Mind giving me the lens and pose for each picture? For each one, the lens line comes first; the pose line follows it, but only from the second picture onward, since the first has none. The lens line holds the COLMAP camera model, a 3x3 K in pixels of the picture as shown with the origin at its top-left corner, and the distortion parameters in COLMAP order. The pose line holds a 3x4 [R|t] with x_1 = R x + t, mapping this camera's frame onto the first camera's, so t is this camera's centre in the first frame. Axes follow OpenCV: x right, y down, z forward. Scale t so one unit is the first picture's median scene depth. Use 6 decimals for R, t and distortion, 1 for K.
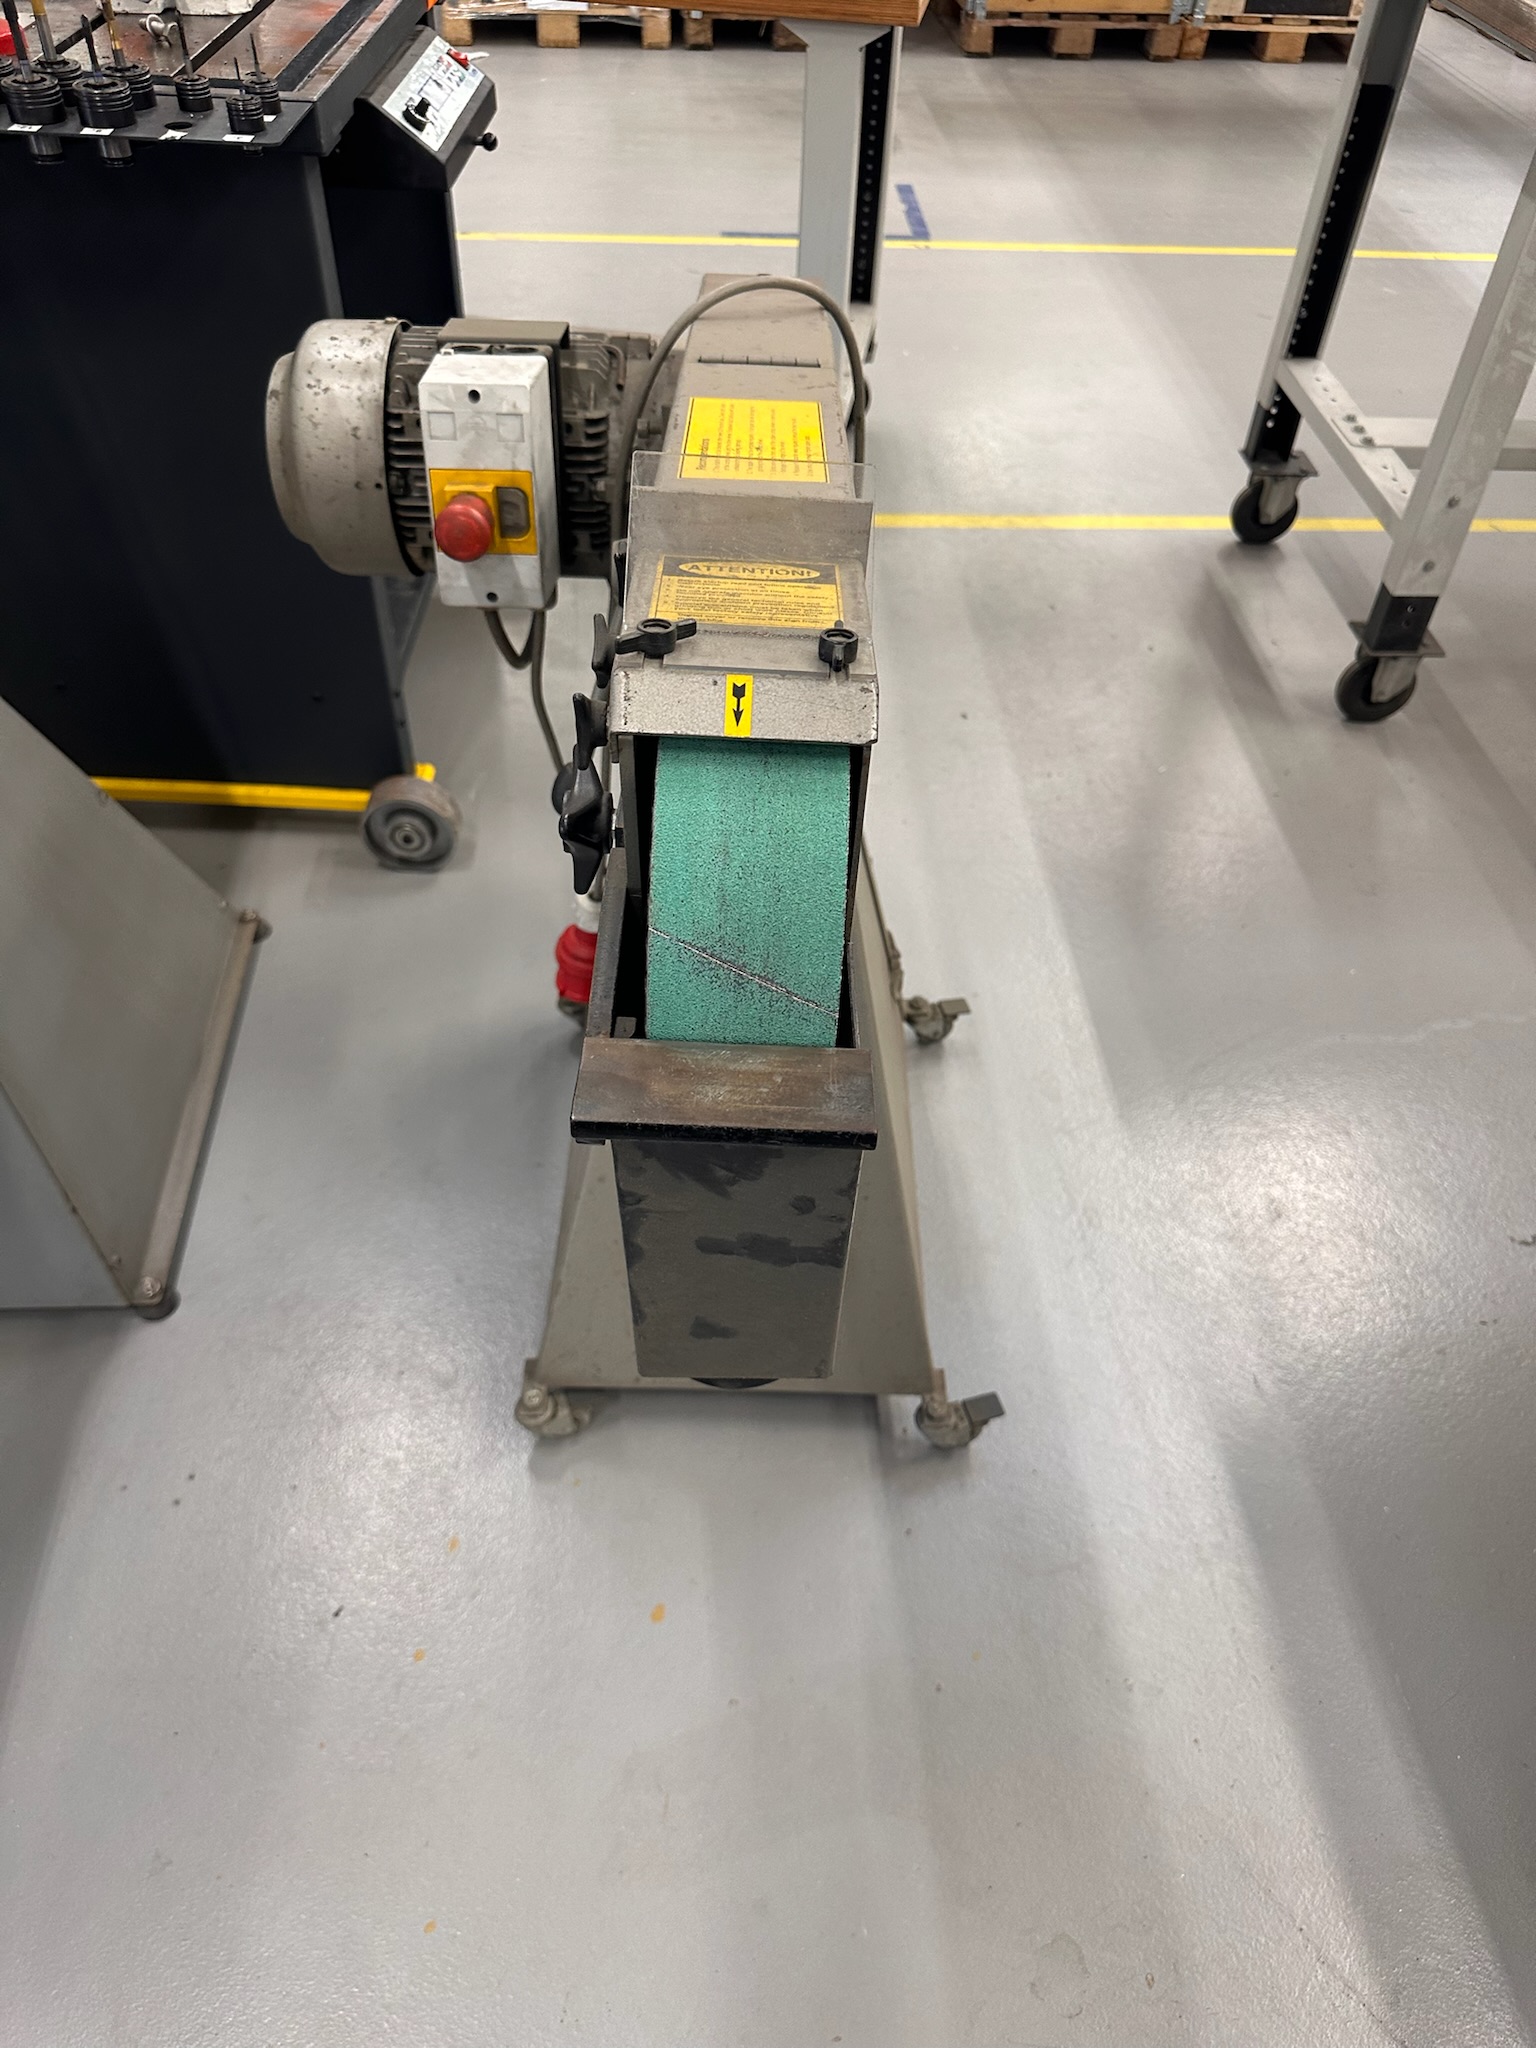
lens RADIAL K [[1469.3, 0, 770.0], [0, 1469.3, 1034.3], [0, 0, 1]] dist [-0.000107, -0.003205]
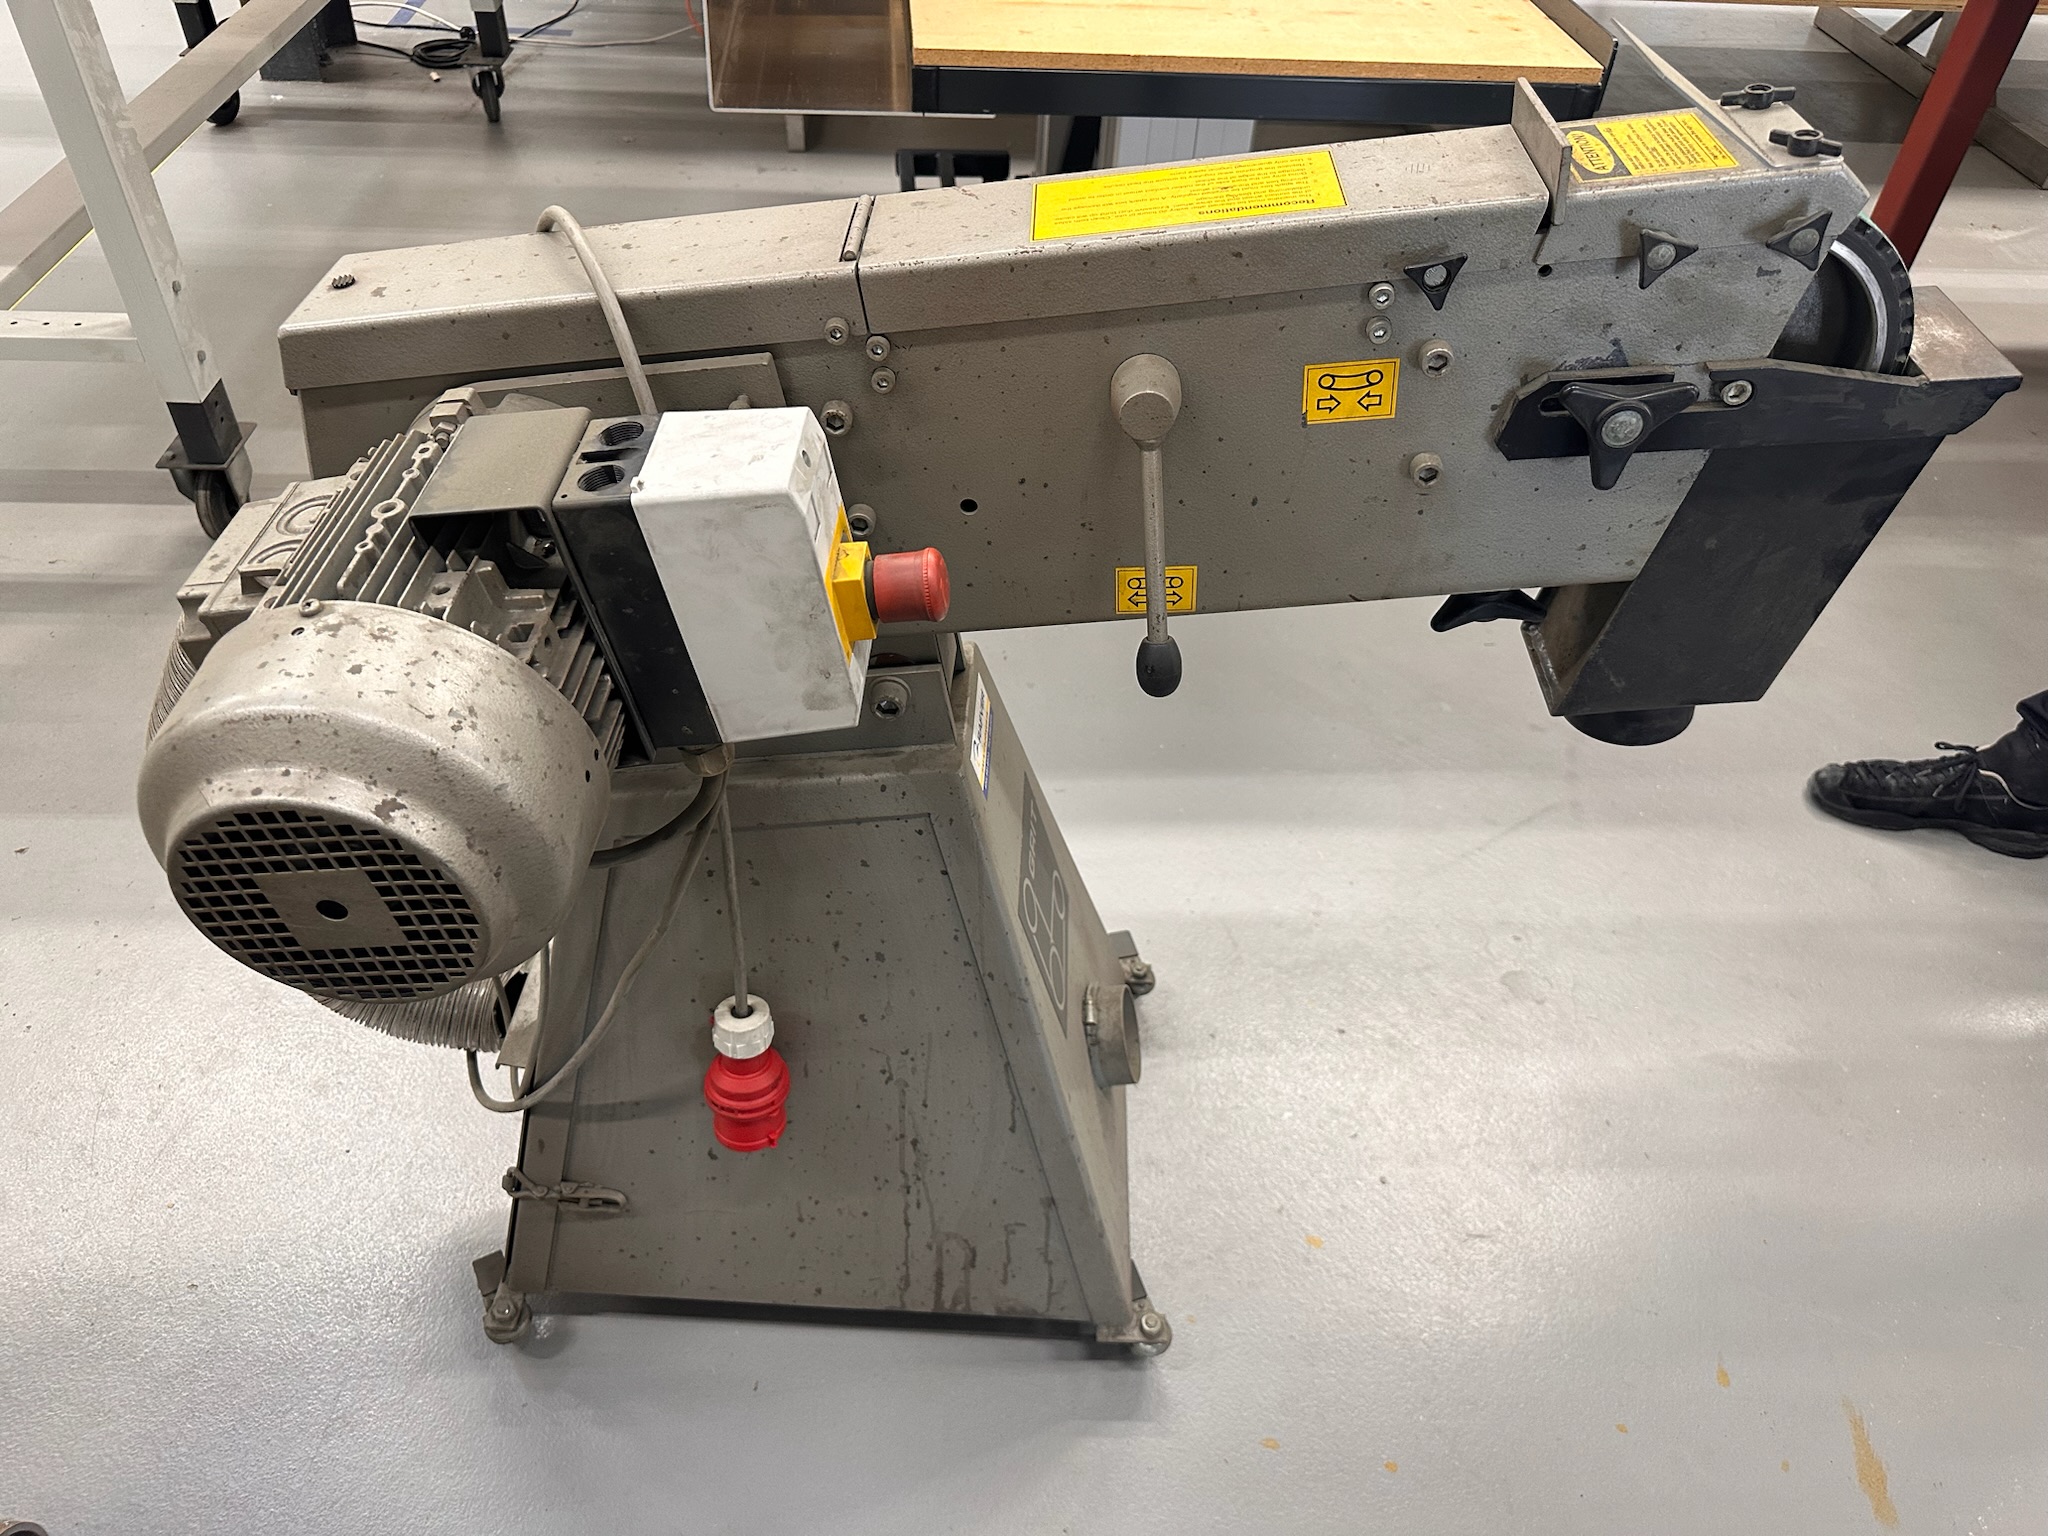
lens RADIAL K [[1469.3, 0, 1013.6], [0, 1469.3, 766.9], [0, 0, 1]] dist [-0.000107, -0.003205]
pose [[0.031851, -0.710302, 0.703176, -0.540540], [0.693791, 0.522141, 0.496007, -0.426787], [-0.719472, 0.472059, 0.509432, 0.422719]]
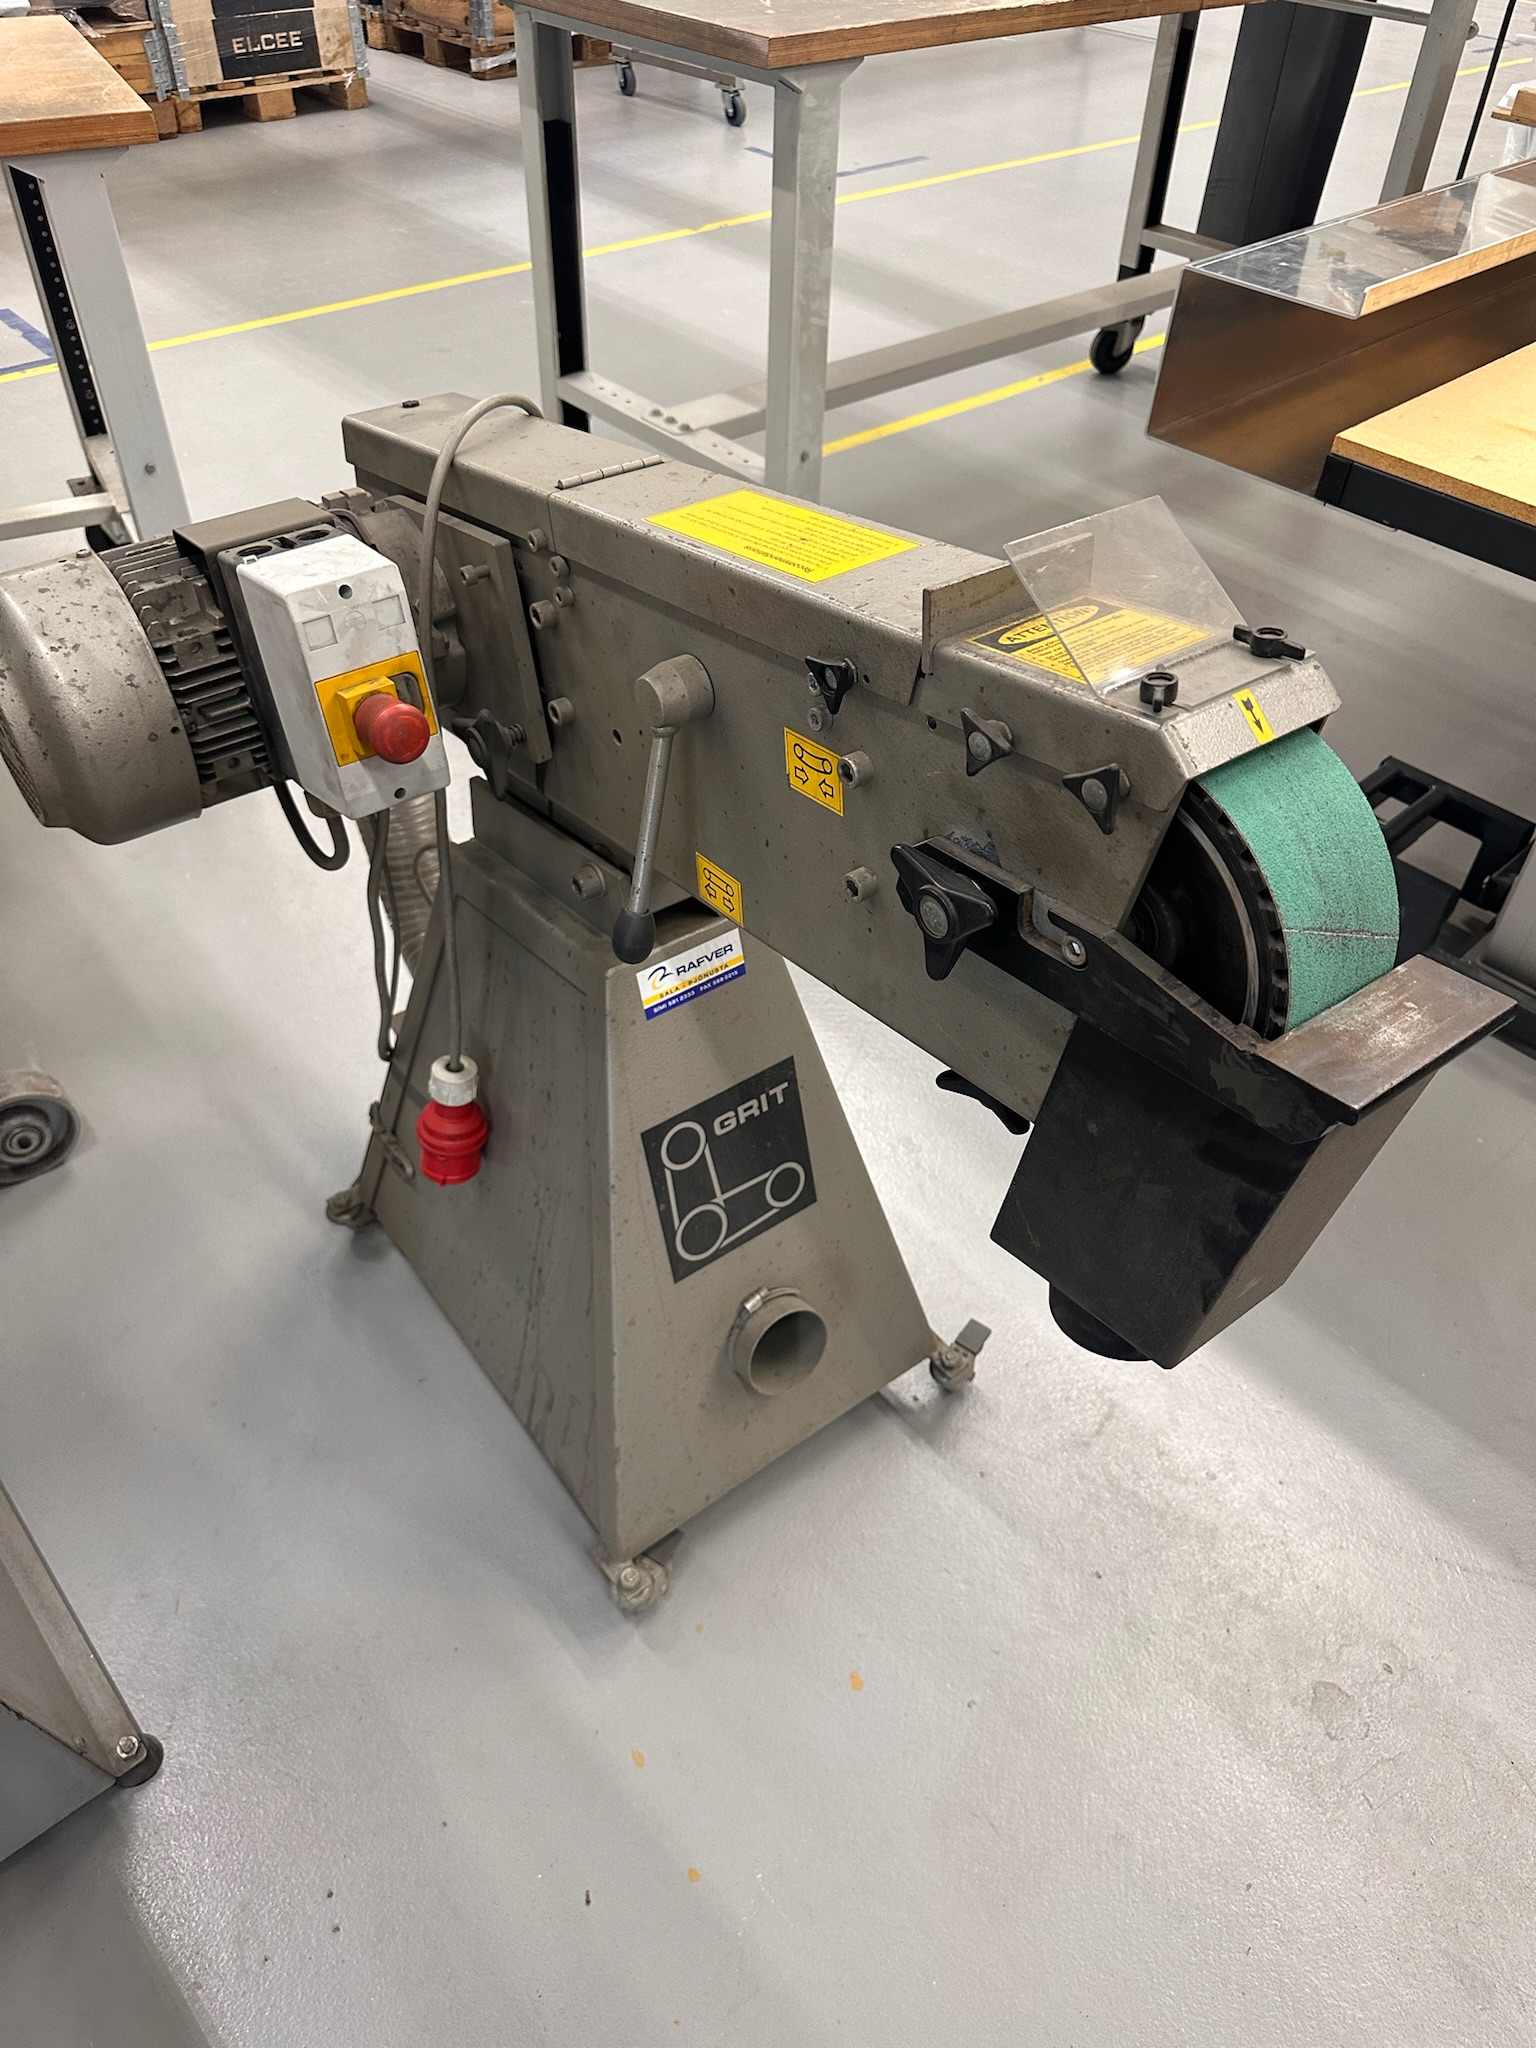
lens RADIAL K [[1457.4, 0, 766.7], [0, 1457.4, 1014.0], [0, 0, 1]] dist [0.050723, -0.065335]
pose [[0.793180, -0.426324, 0.434871, -0.335474], [0.441060, 0.894545, 0.072494, -0.099874], [-0.419918, 0.134304, 0.897570, 0.070237]]
